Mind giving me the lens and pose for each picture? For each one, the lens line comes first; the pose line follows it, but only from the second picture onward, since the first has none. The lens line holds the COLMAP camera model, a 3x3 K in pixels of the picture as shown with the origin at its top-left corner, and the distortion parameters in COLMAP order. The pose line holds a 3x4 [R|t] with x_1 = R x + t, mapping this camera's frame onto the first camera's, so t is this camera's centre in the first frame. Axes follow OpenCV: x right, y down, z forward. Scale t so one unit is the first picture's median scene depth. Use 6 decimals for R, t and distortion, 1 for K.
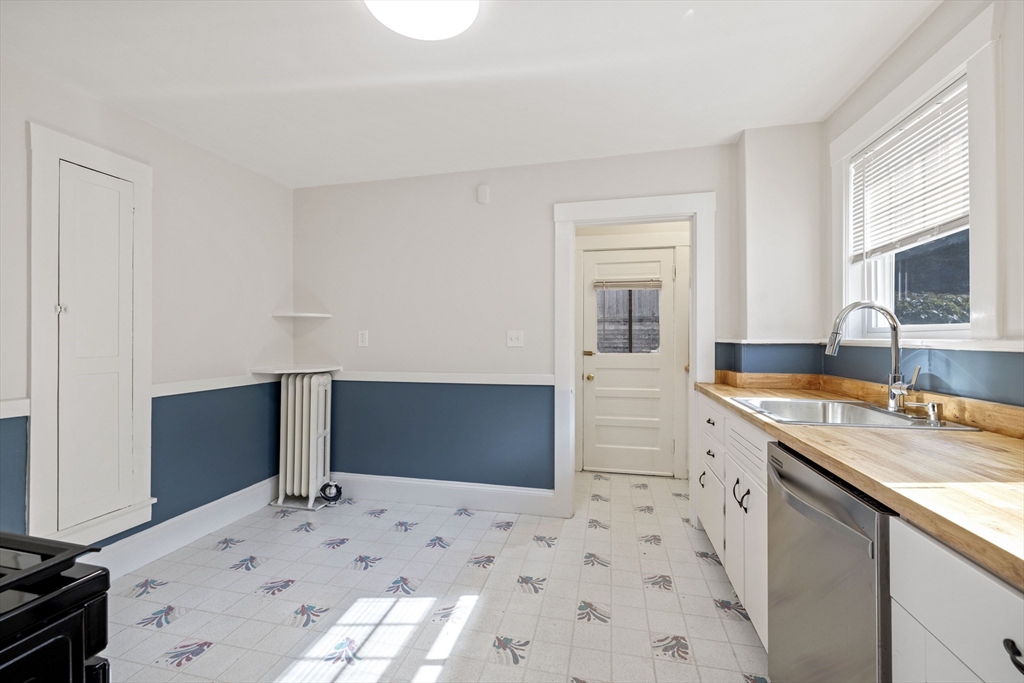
lens RADIAL K [[431.3, 0, 512.3], [0, 431.3, 340.5], [0, 0, 1]] dist [-0.008657, 0.000363]
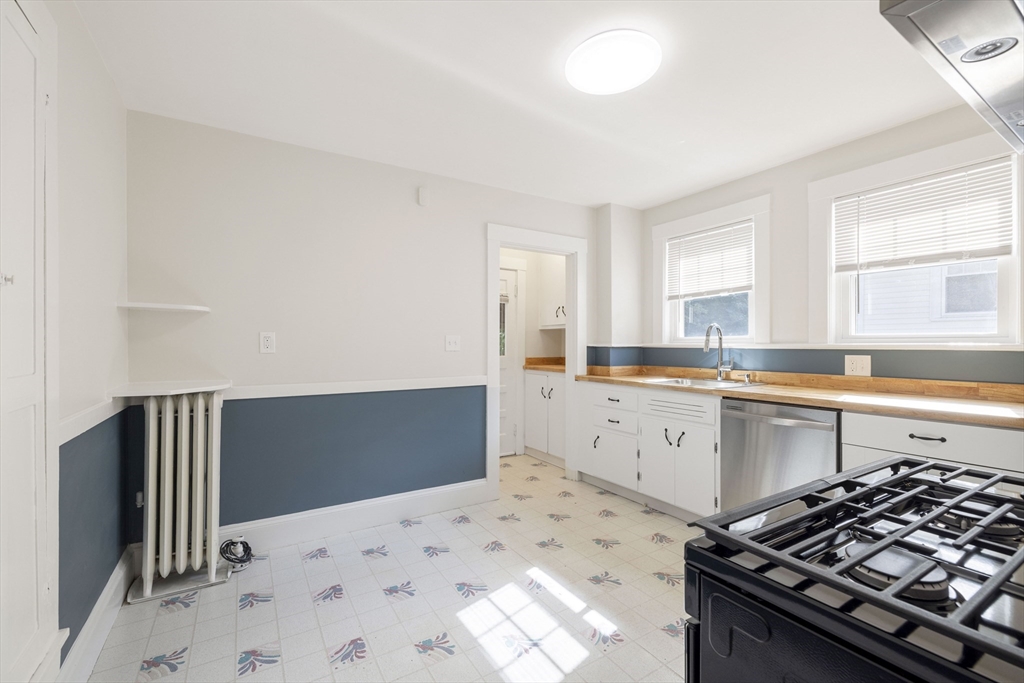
lens RADIAL K [[434.7, 0, 510.3], [0, 434.7, 344.6], [0, 0, 1]] dist [-0.000752, -0.000506]
pose [[0.705778, -0.000125, 0.708434, -0.719979], [0.001942, 0.999997, -0.001758, 0.001930], [-0.708431, 0.002617, 0.705775, 0.169284]]
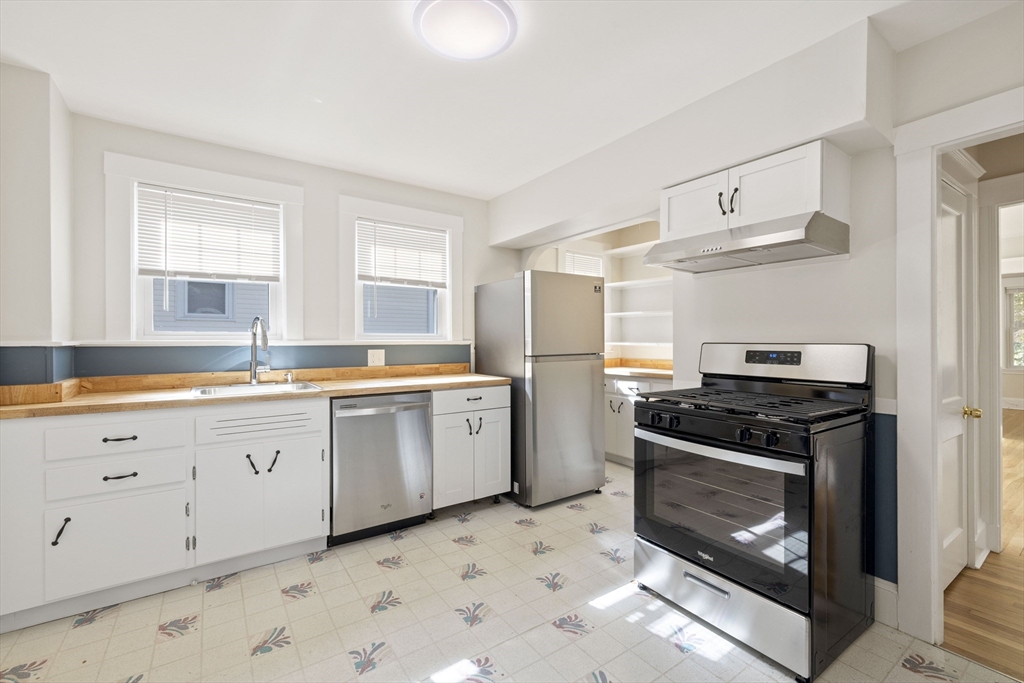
lens RADIAL K [[421.6, 0, 497.9], [0, 421.6, 342.1], [0, 0, 1]] dist [0.001090, 0.000131]
pose [[-0.725186, -0.001086, 0.688552, -0.546172], [0.004334, 0.999972, 0.006141, -0.001119], [-0.688539, 0.007437, -0.725161, 0.927234]]
